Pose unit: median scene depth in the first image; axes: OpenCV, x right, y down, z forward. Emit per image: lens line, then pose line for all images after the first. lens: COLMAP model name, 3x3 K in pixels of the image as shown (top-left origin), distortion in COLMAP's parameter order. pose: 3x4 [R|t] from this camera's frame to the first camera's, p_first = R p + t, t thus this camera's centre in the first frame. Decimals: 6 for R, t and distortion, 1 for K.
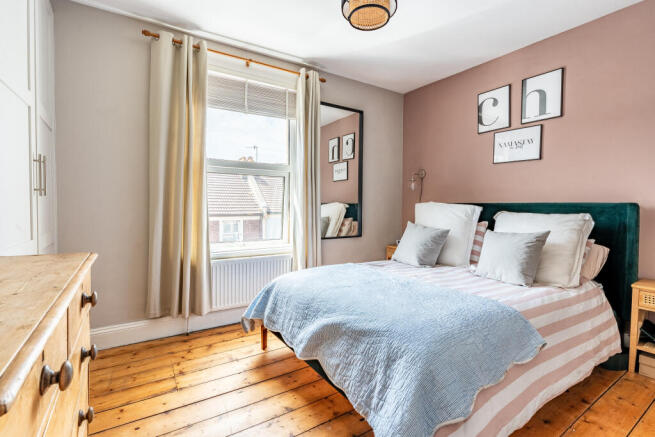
lens RADIAL K [[304.4, 0, 324.6], [0, 304.4, 214.4], [0, 0, 1]] dist [-0.010373, 0.002637]
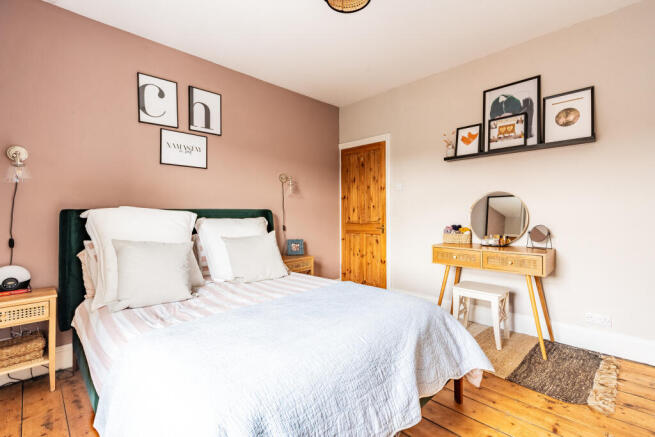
lens RADIAL K [[304.4, 0, 329.8], [0, 304.4, 215.0], [0, 0, 1]] dist [-0.010373, 0.002637]
pose [[-0.214360, -0.012044, 0.976680, -0.431863], [0.033156, 0.999258, 0.019600, -0.022980], [-0.976192, 0.036584, -0.213802, 0.783192]]
